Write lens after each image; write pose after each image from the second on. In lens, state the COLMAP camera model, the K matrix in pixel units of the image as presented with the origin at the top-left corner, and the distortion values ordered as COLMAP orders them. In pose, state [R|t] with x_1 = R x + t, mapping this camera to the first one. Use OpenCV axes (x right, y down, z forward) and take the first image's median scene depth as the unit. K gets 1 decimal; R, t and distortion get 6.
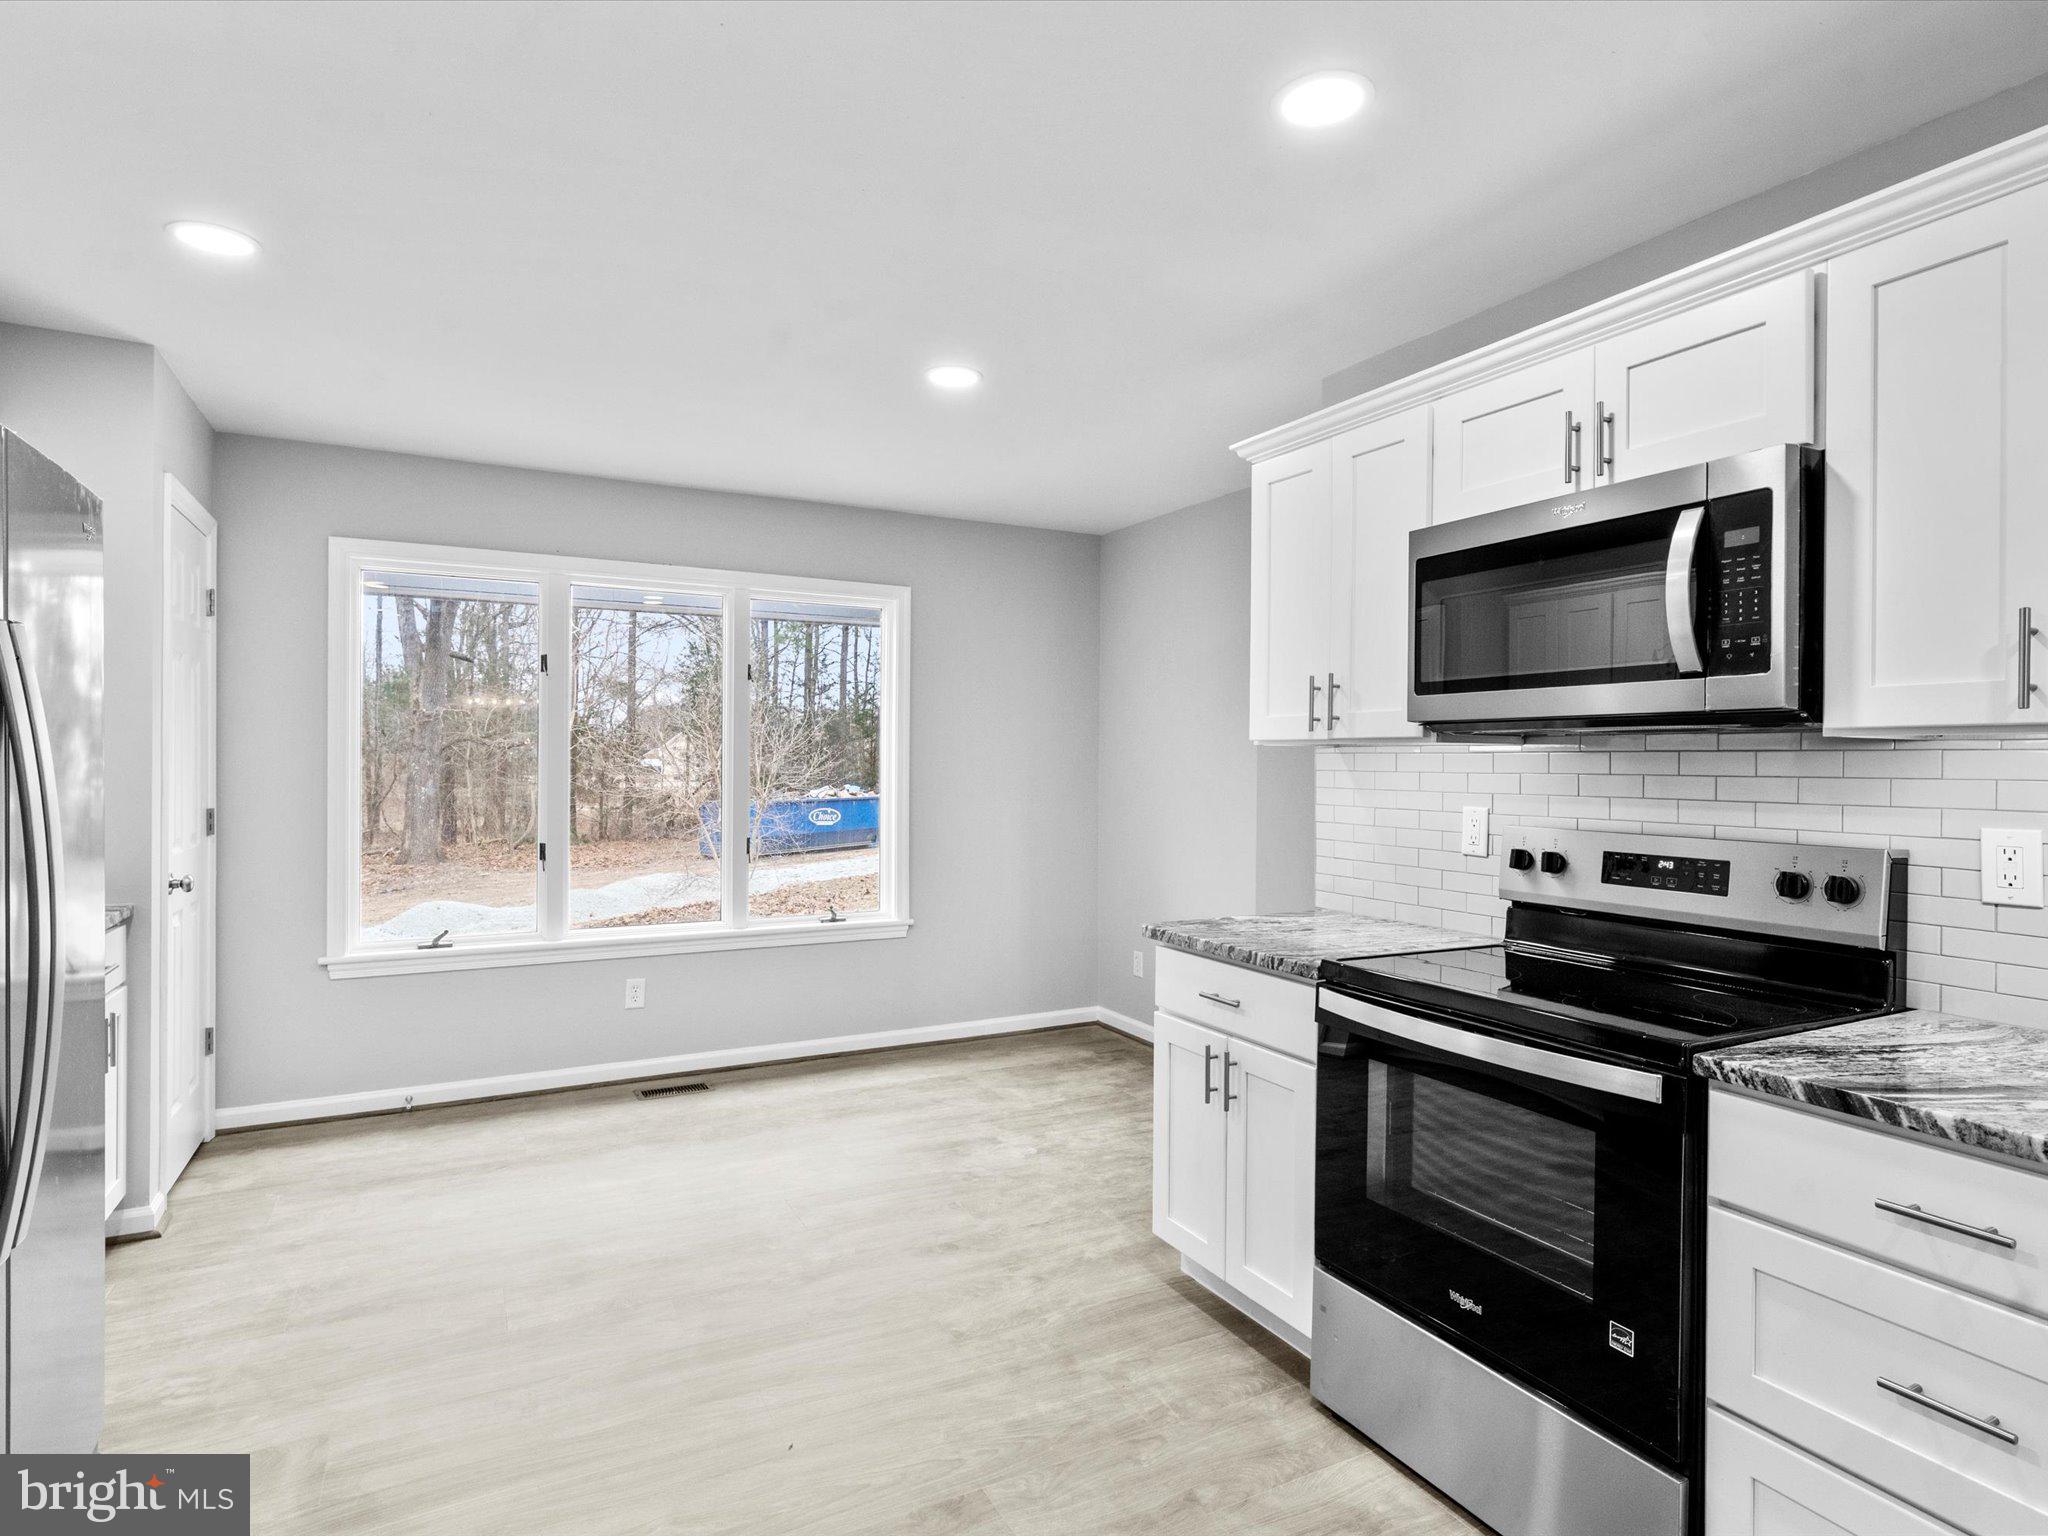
lens RADIAL K [[1125.3, 0, 1029.9], [0, 1125.3, 766.8], [0, 0, 1]] dist [0.010412, -0.006129]
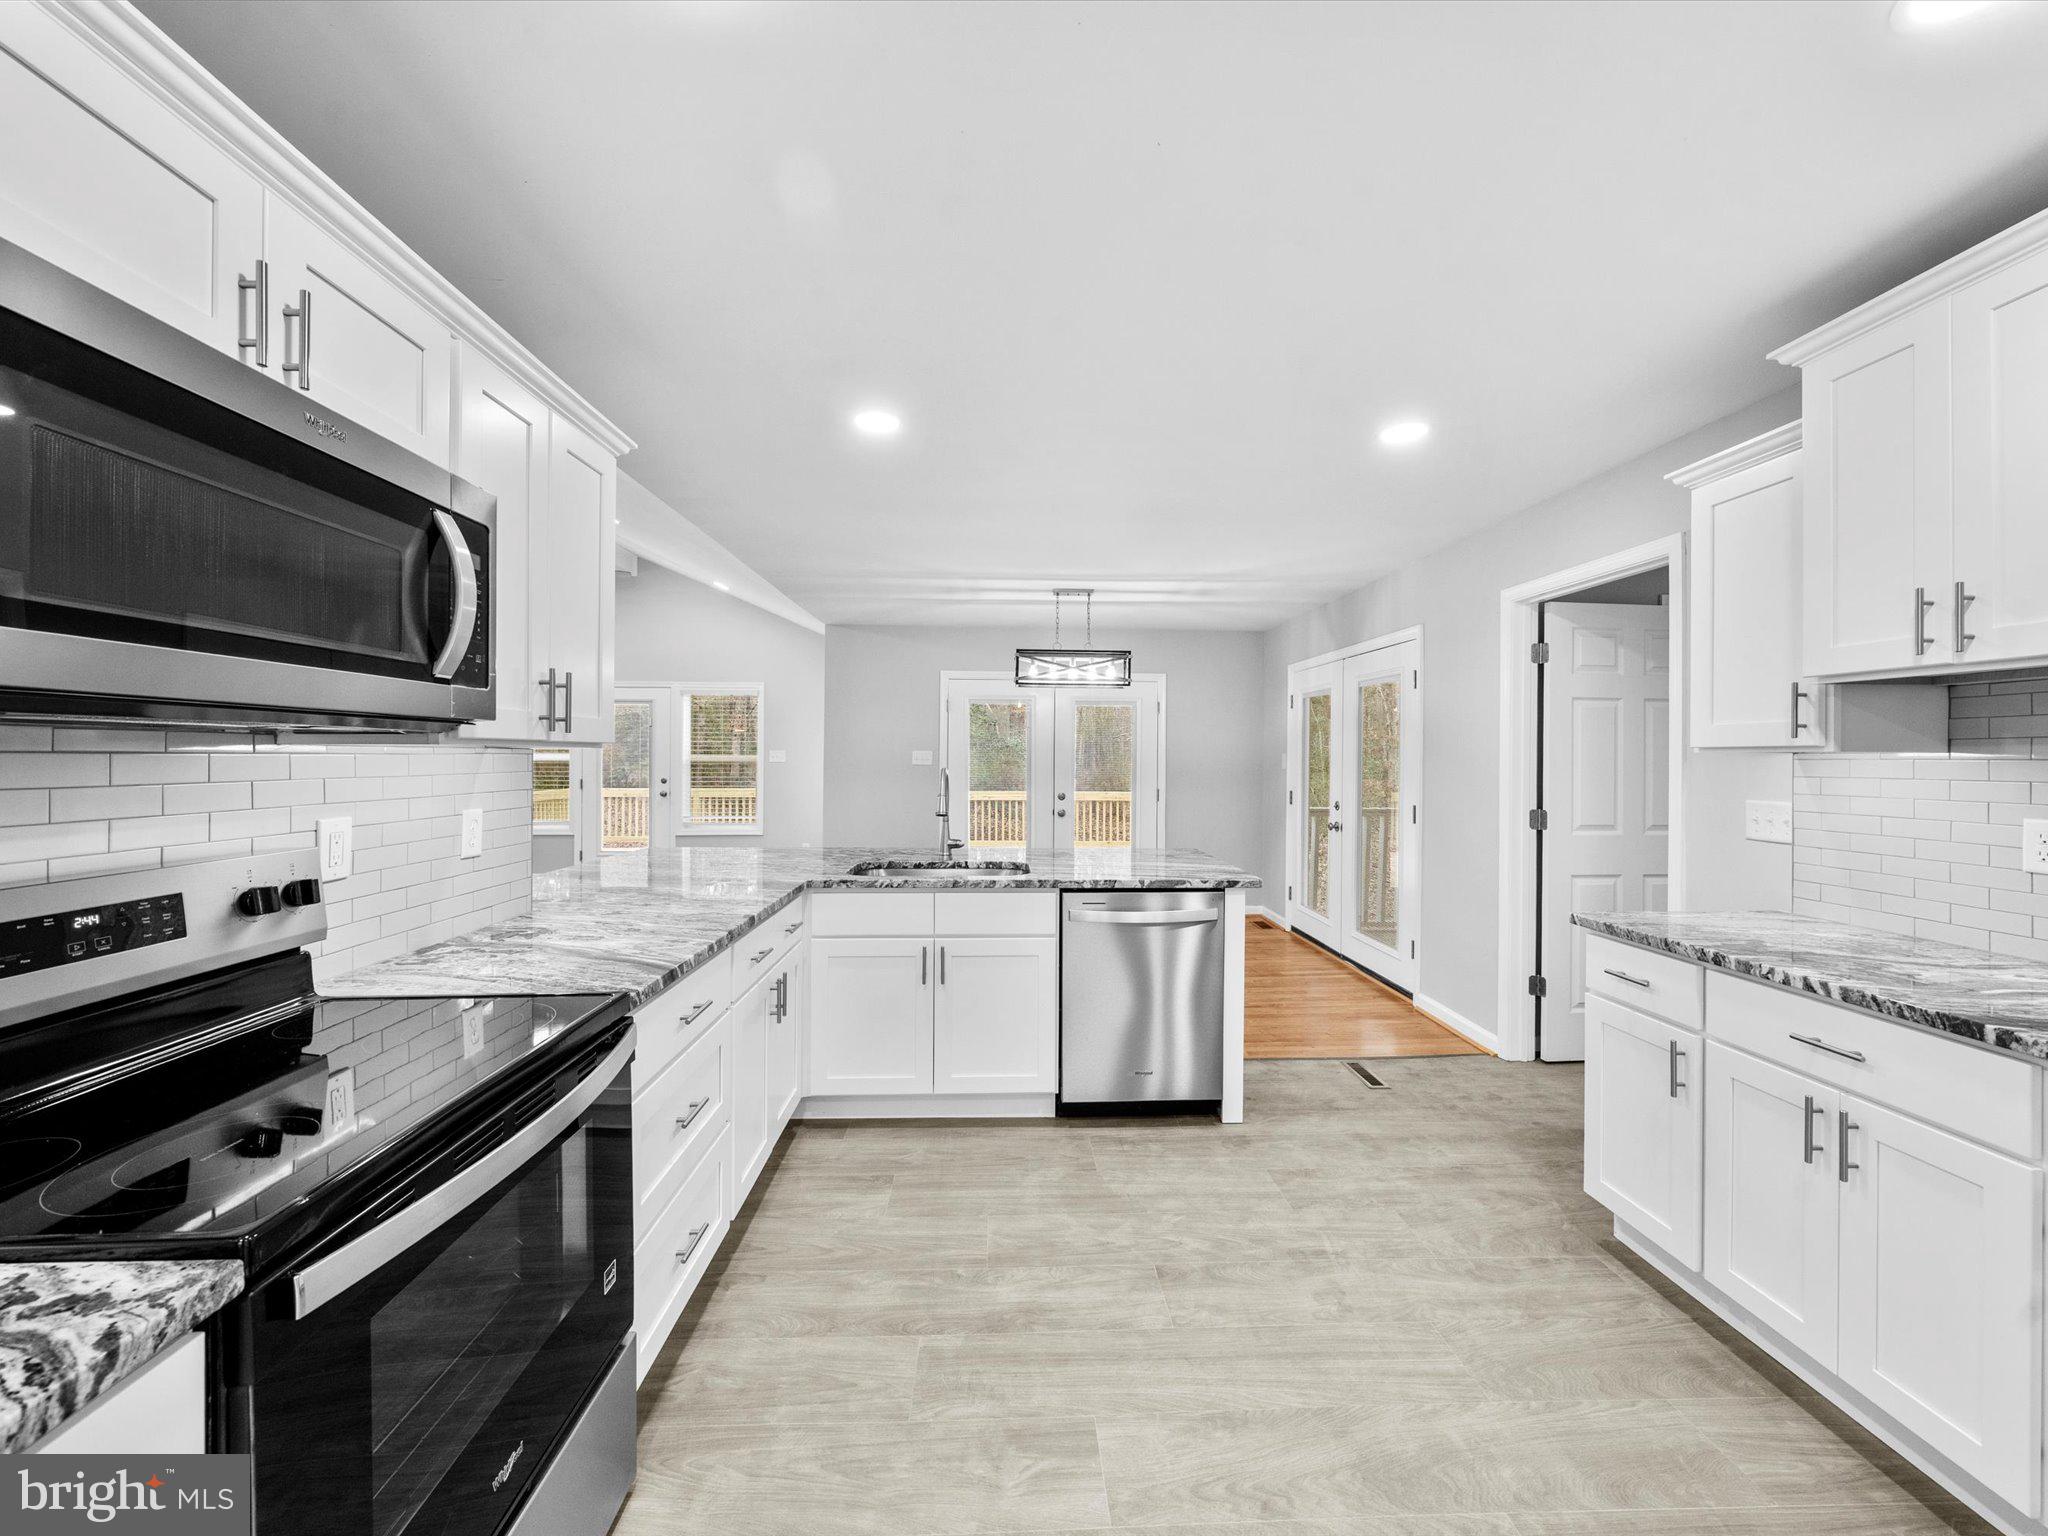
lens RADIAL K [[798.4, 0, 1036.8], [0, 798.4, 755.2], [0, 0, 1]] dist [-0.003003, -0.000010]
pose [[-0.910107, -0.010268, 0.414247, -0.120718], [-0.008531, 0.999945, 0.006043, -0.016547], [-0.414286, 0.001966, -0.910145, 0.960067]]
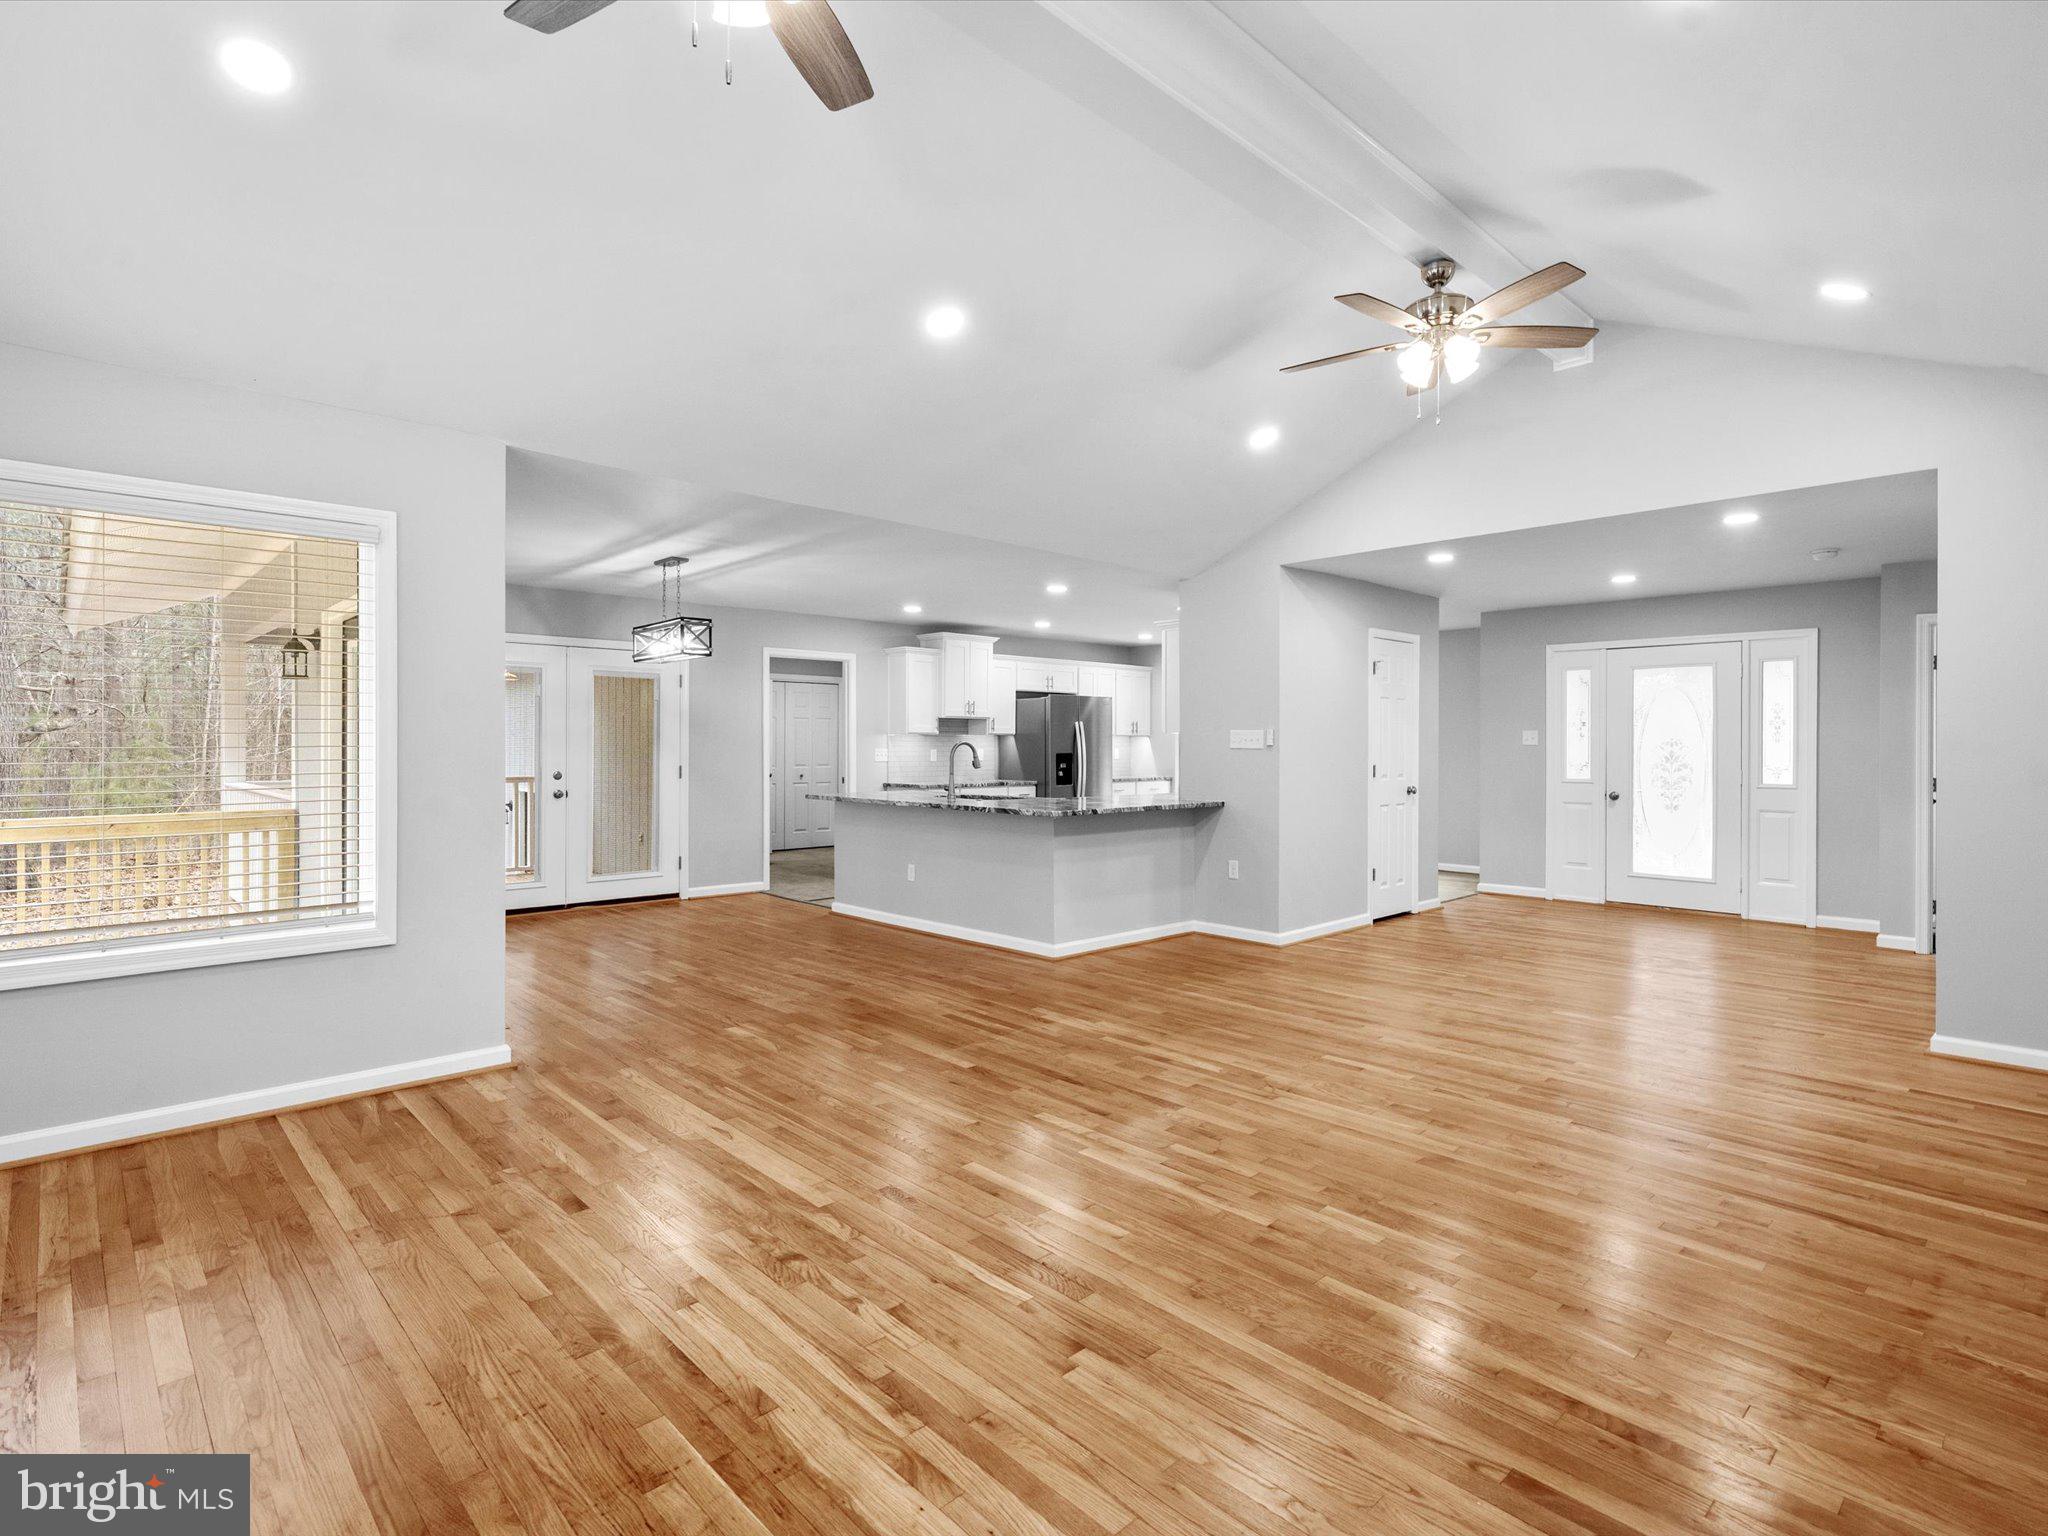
lens RADIAL K [[1020.7, 0, 1028.2], [0, 1020.7, 745.7], [0, 0, 1]] dist [0.003535, -0.000110]
pose [[0.279568, -0.002964, -0.960121, 3.009202], [-0.008494, 0.999948, -0.005561, 0.034208], [0.960088, 0.009710, 0.279528, -0.636938]]
